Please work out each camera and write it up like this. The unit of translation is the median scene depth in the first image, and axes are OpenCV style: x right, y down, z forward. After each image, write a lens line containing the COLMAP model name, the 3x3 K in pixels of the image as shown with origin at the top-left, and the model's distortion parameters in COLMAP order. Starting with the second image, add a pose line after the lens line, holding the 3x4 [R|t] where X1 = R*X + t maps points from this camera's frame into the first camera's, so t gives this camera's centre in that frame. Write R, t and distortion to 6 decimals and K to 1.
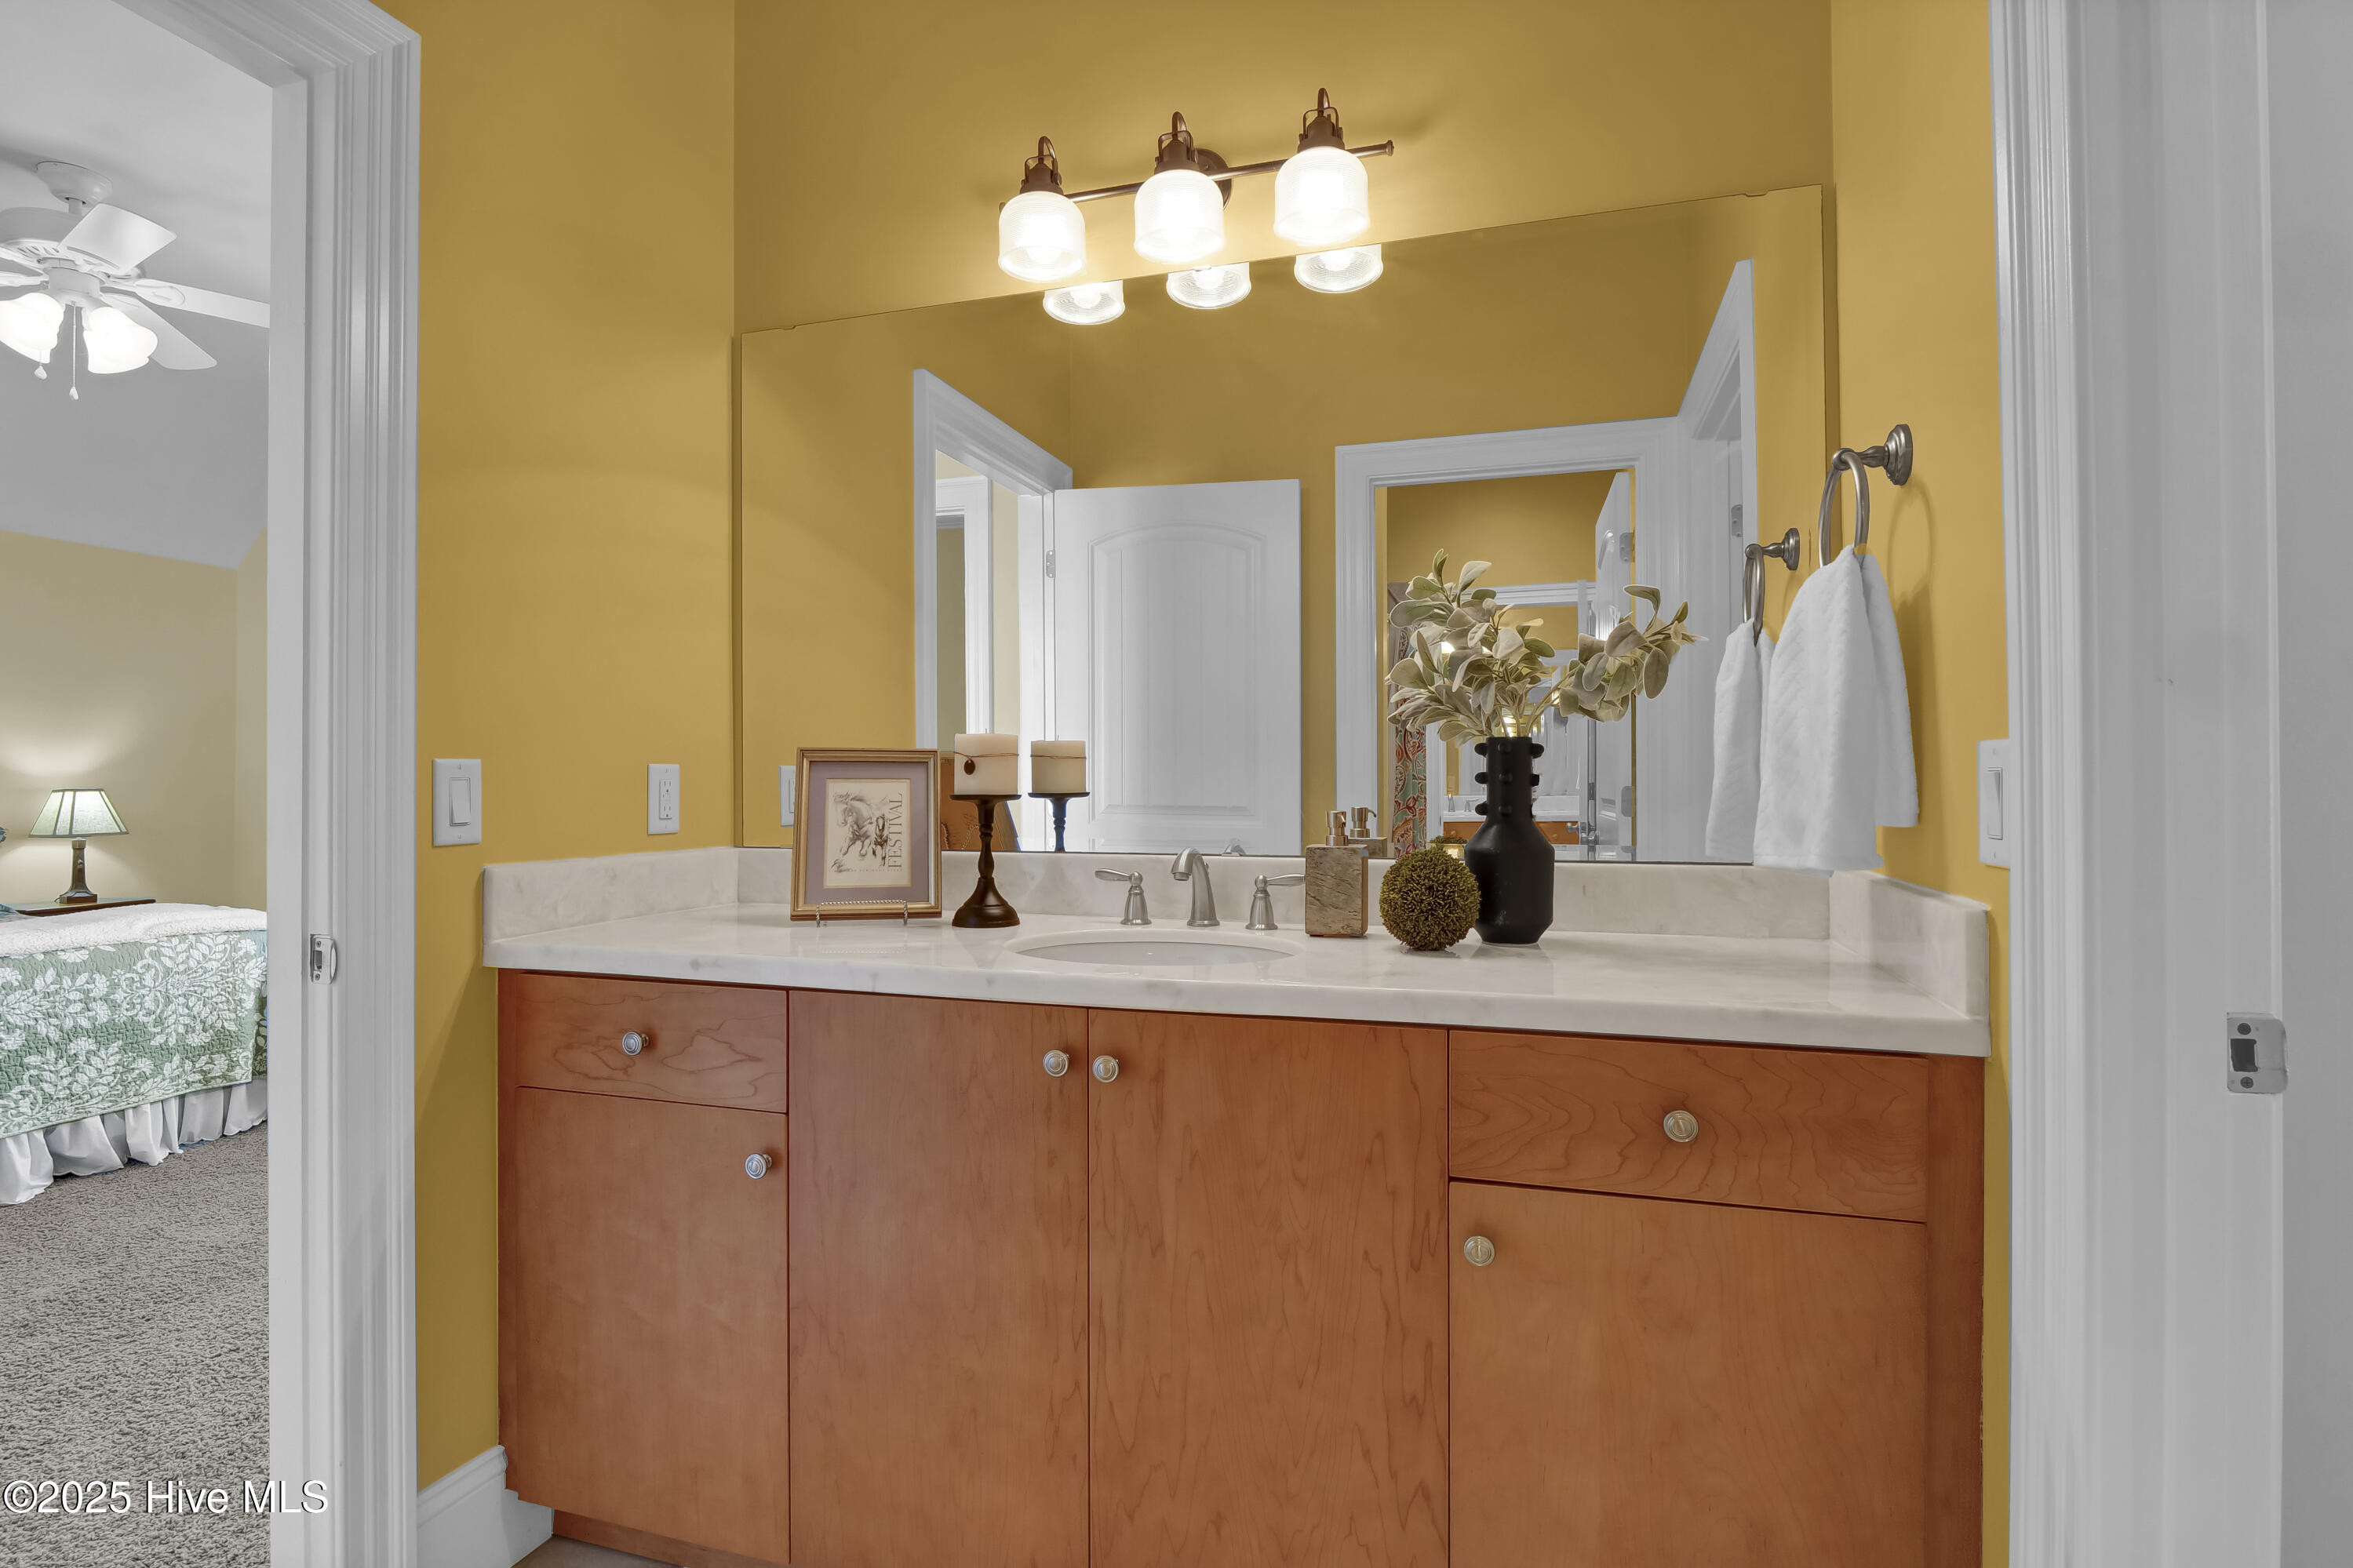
lens RADIAL K [[1108.3, 0, 1178.9], [0, 1108.3, 794.6], [0, 0, 1]] dist [-0.009867, -0.000326]
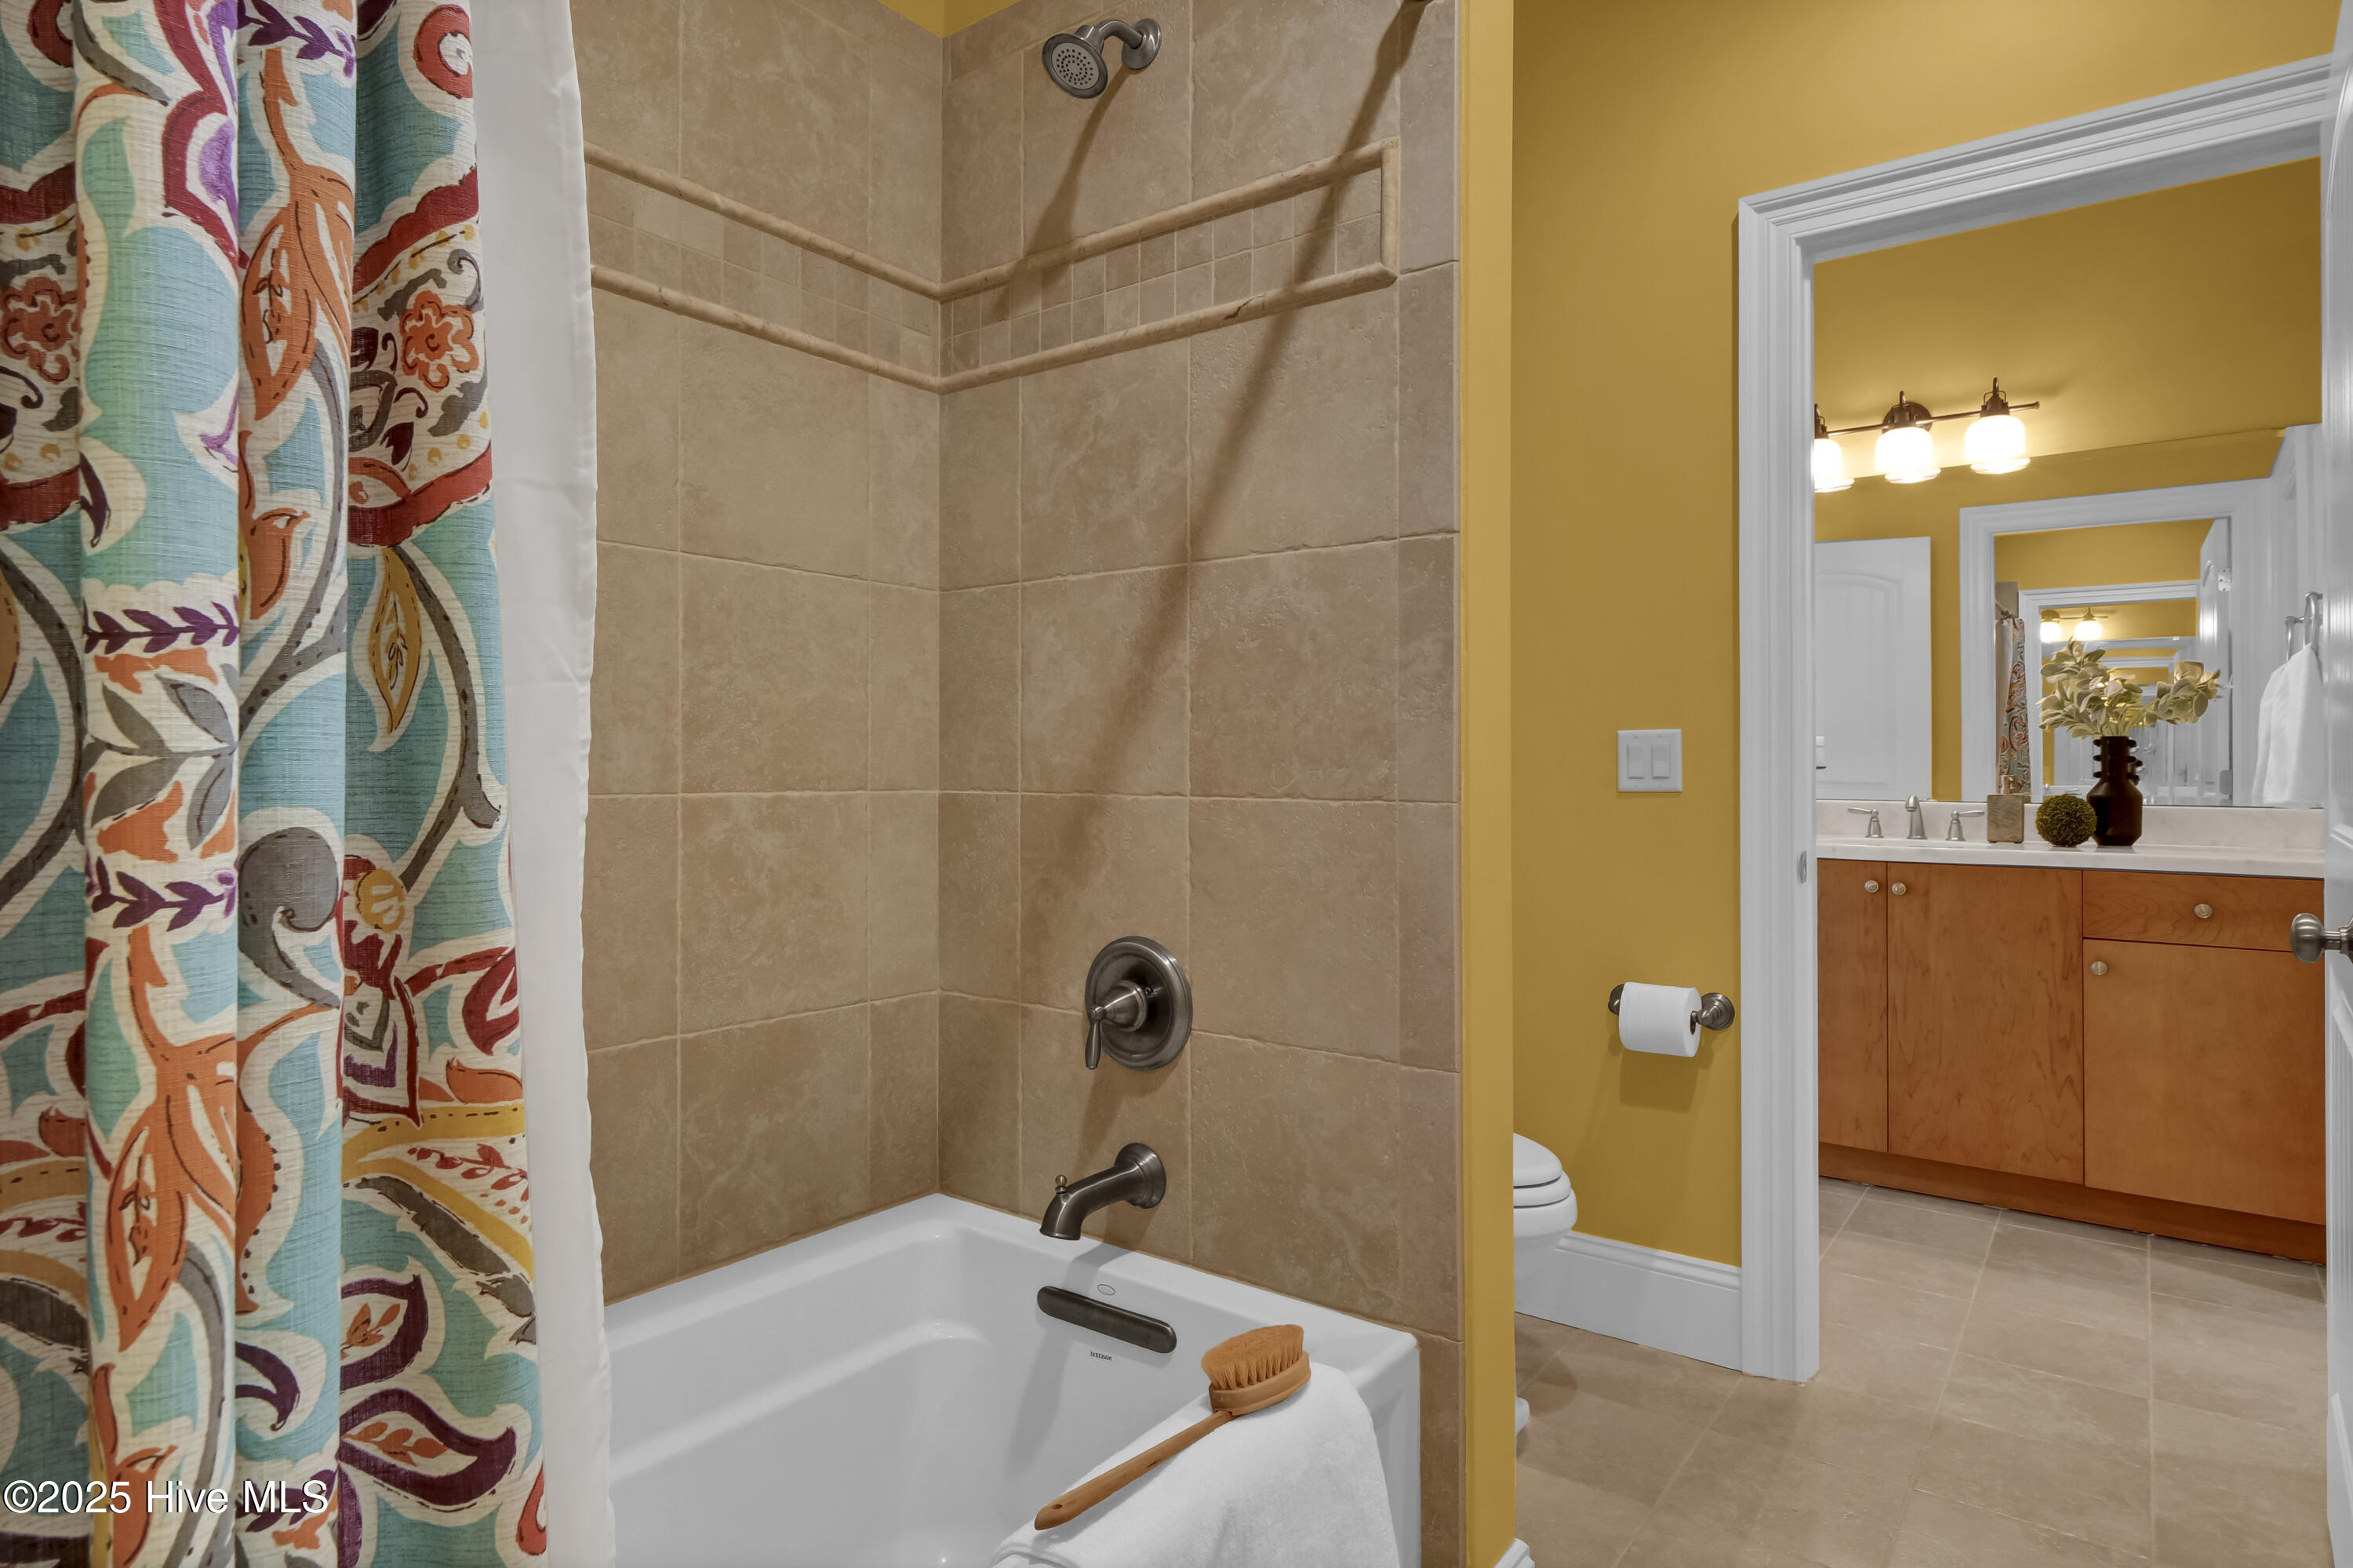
lens RADIAL K [[1316.0, 0, 1178.9], [0, 1316.0, 761.6], [0, 0, 1]] dist [0.000561, -0.003264]
pose [[0.946052, 0.004695, -0.323982, -0.562351], [-0.011141, 0.999775, -0.018044, 0.057458], [0.323824, 0.020680, 0.945891, -1.901480]]
